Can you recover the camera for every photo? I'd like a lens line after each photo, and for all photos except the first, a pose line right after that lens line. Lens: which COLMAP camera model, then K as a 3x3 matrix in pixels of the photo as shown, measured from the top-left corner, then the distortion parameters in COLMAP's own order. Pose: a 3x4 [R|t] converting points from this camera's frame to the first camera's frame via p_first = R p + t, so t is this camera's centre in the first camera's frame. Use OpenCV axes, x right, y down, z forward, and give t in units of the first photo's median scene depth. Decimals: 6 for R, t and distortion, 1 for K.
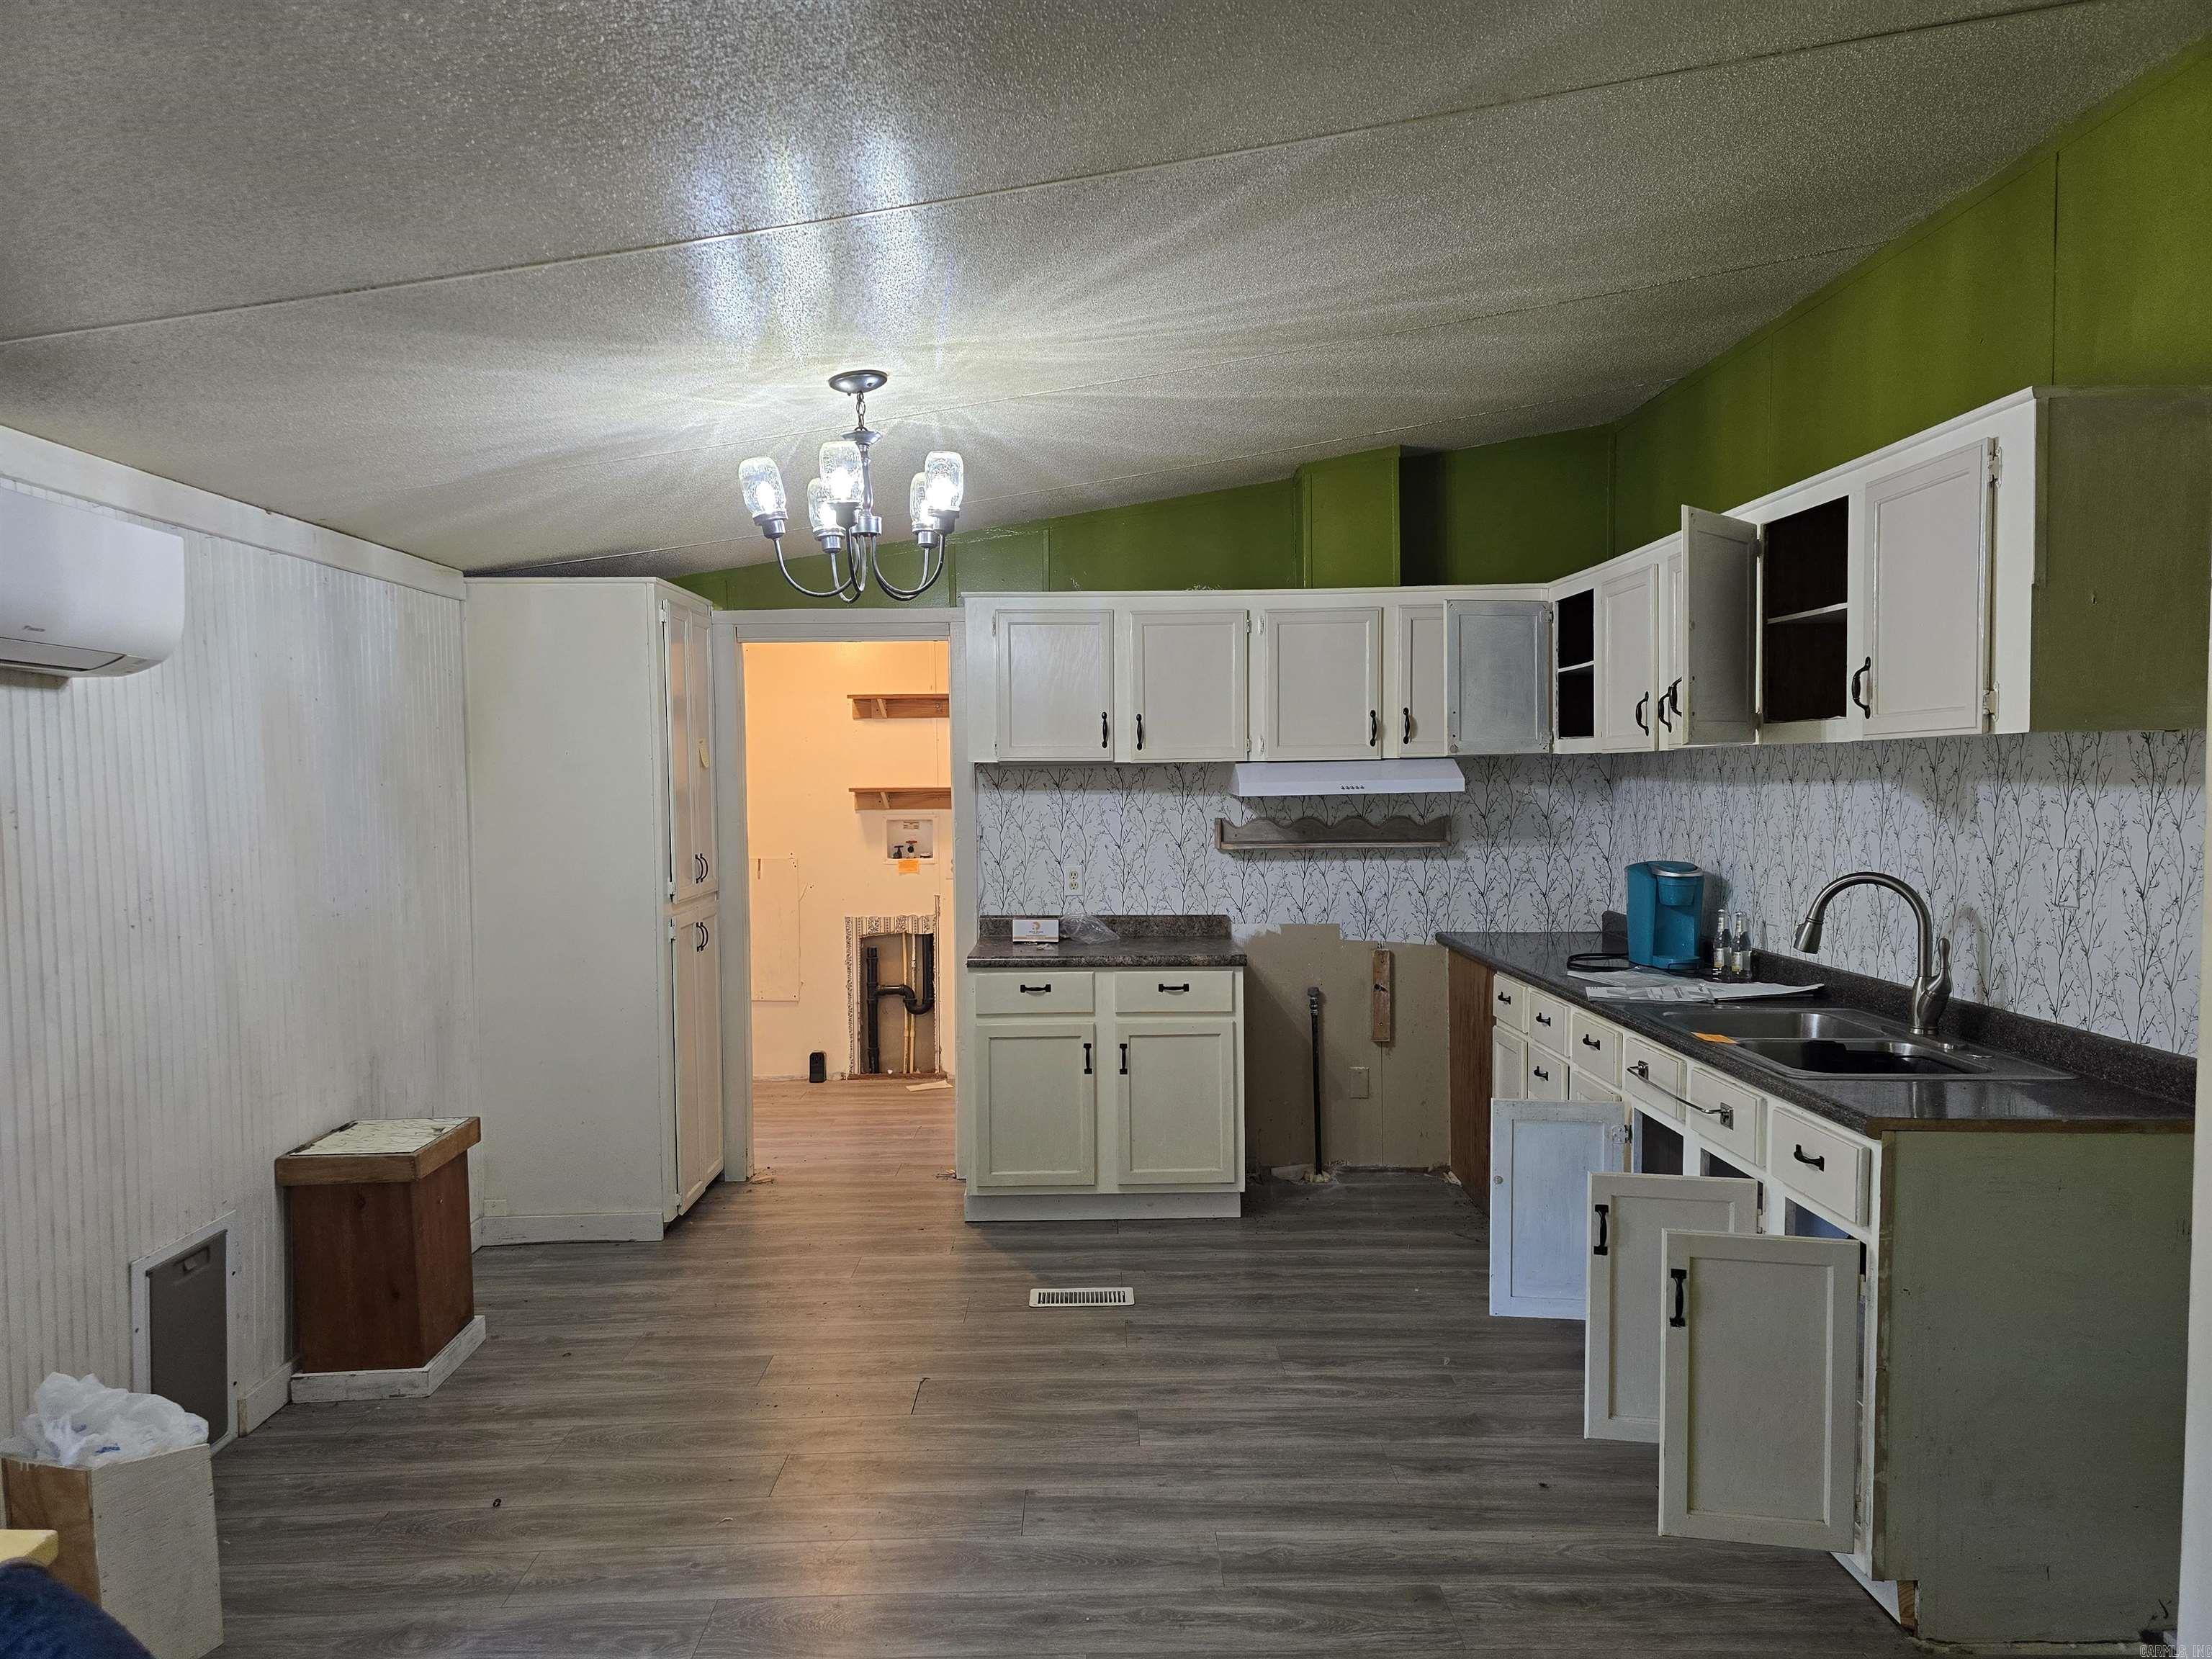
lens RADIAL K [[1482.5, 0, 1103.8], [0, 1482.5, 837.4], [0, 0, 1]] dist [0.056079, -0.007204]
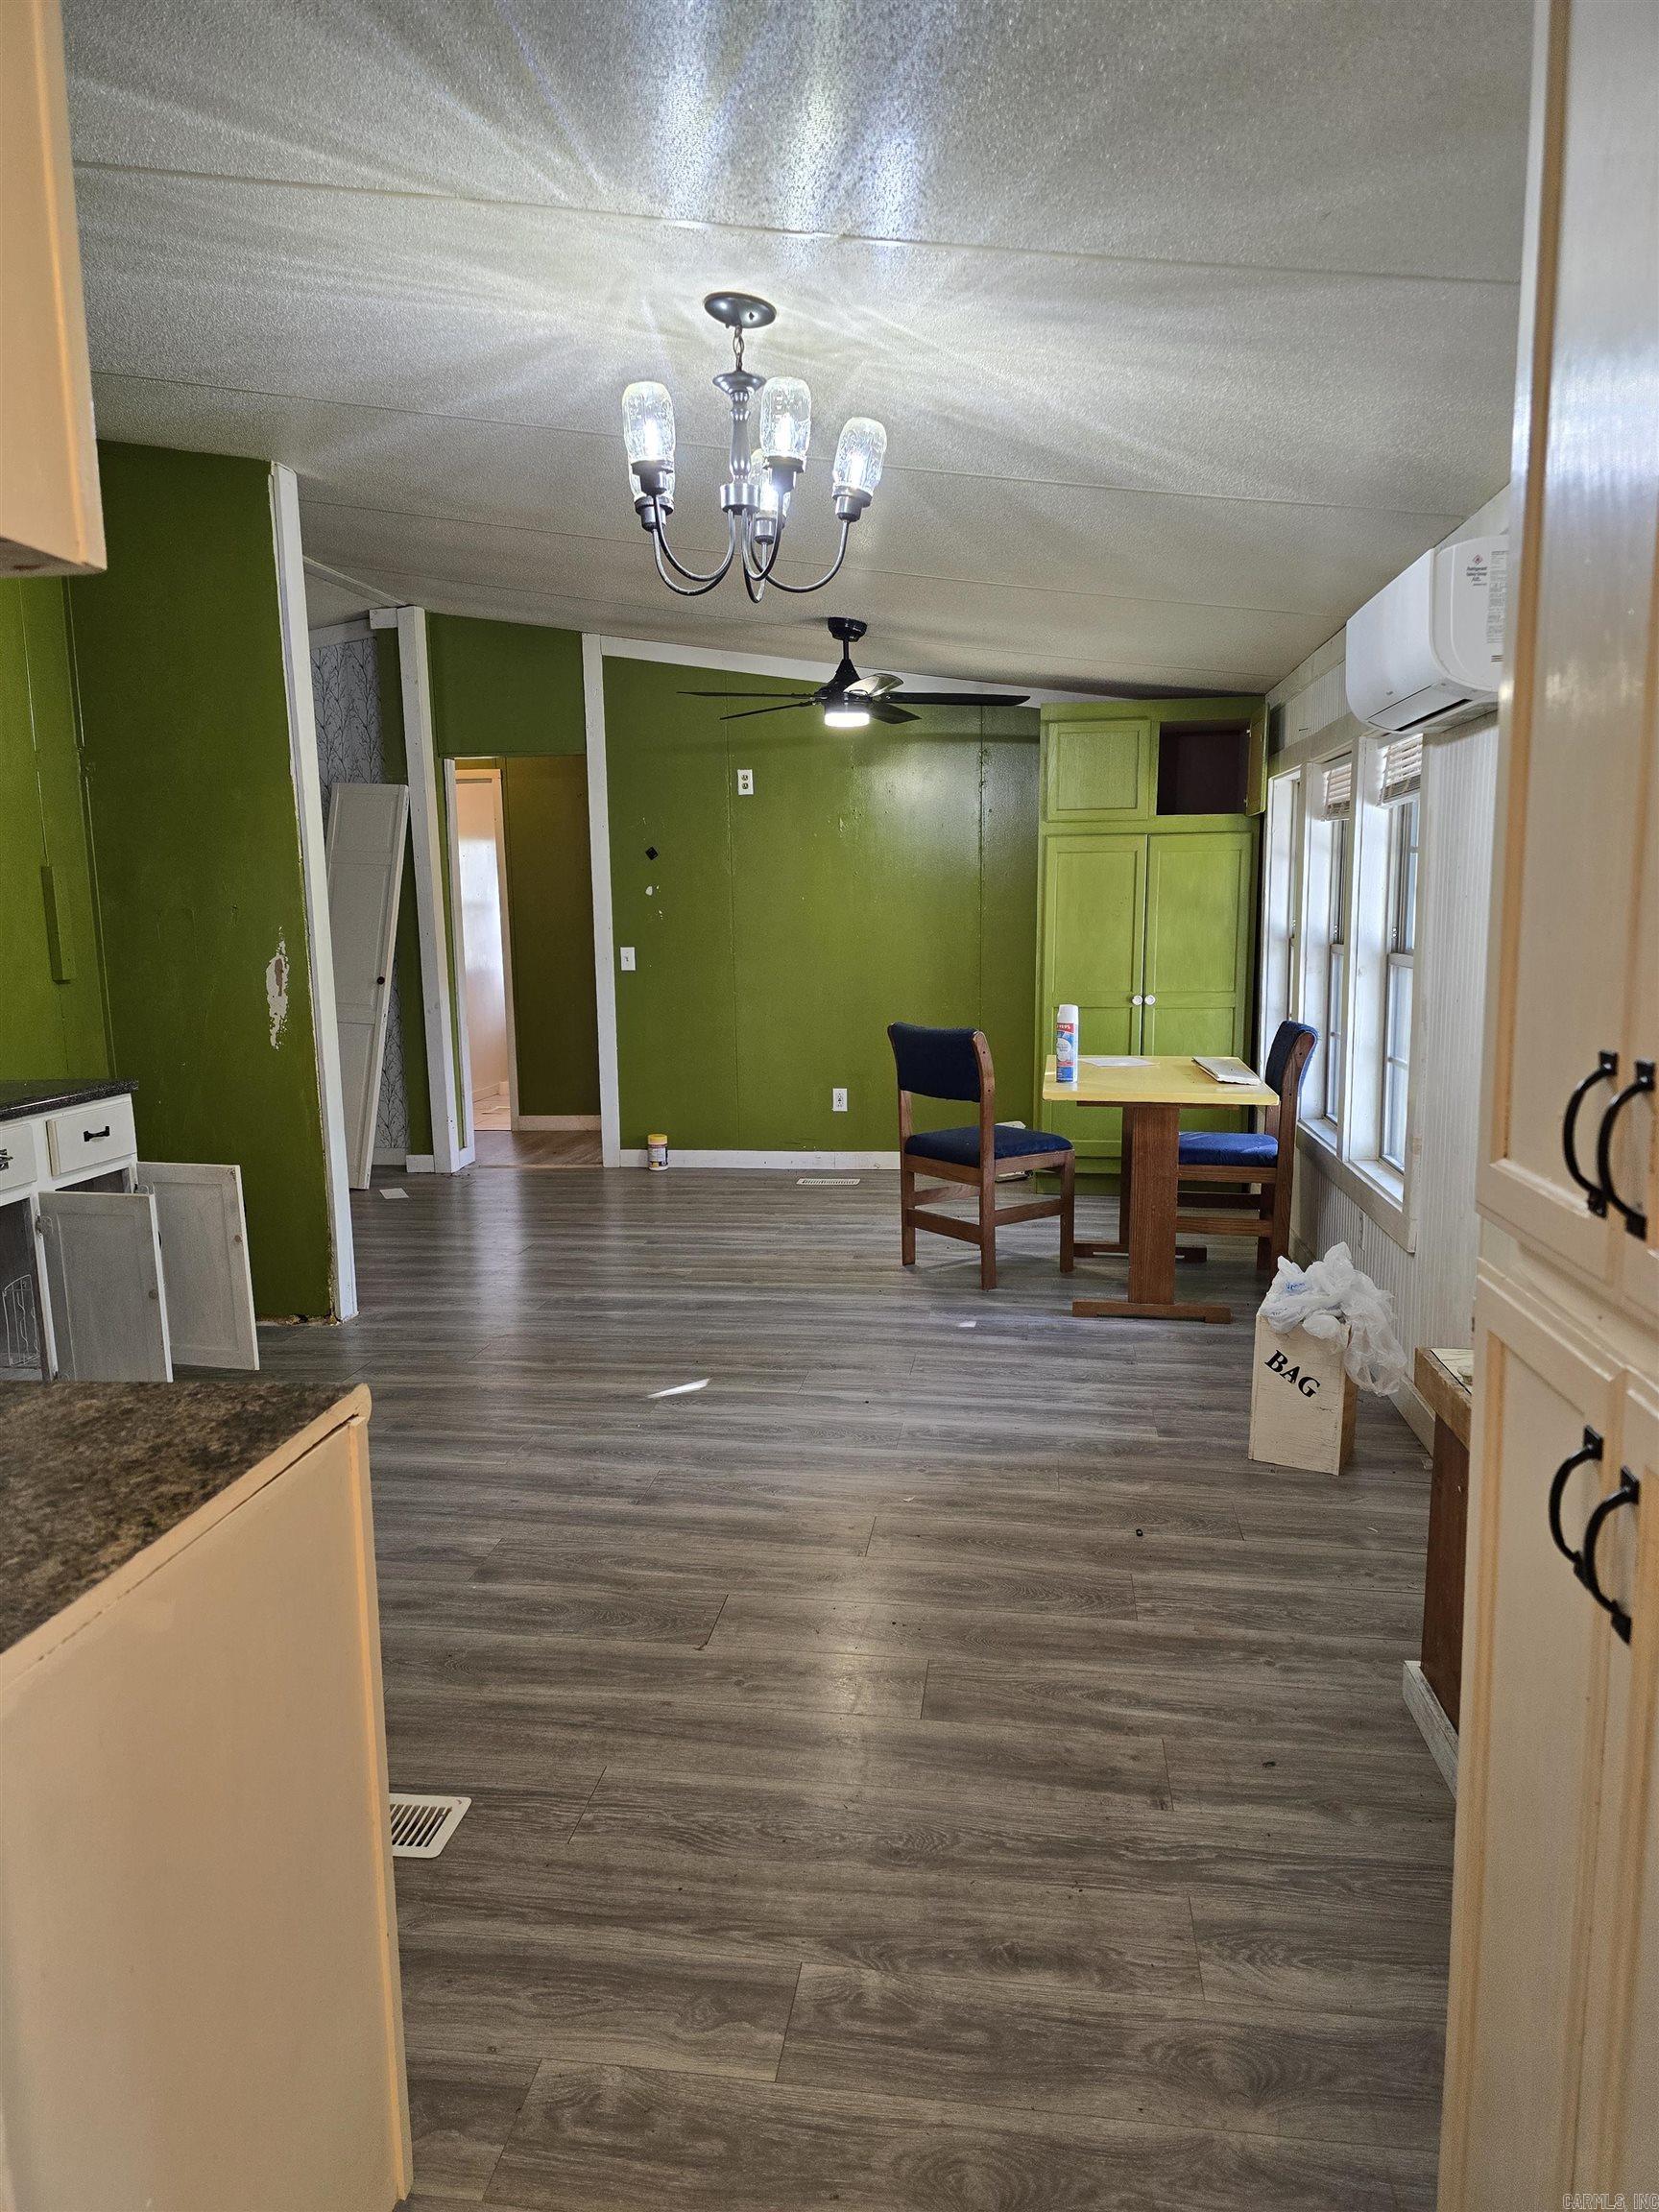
lens RADIAL K [[1482.5, 0, 827.4], [0, 1482.5, 1116.3], [0, 0, 1]] dist [0.056079, -0.007204]
pose [[-0.988438, 0.004452, 0.151559, -0.320095], [0.032645, 0.982375, 0.184046, -0.026357], [-0.148068, 0.186865, -0.971163, 1.804793]]
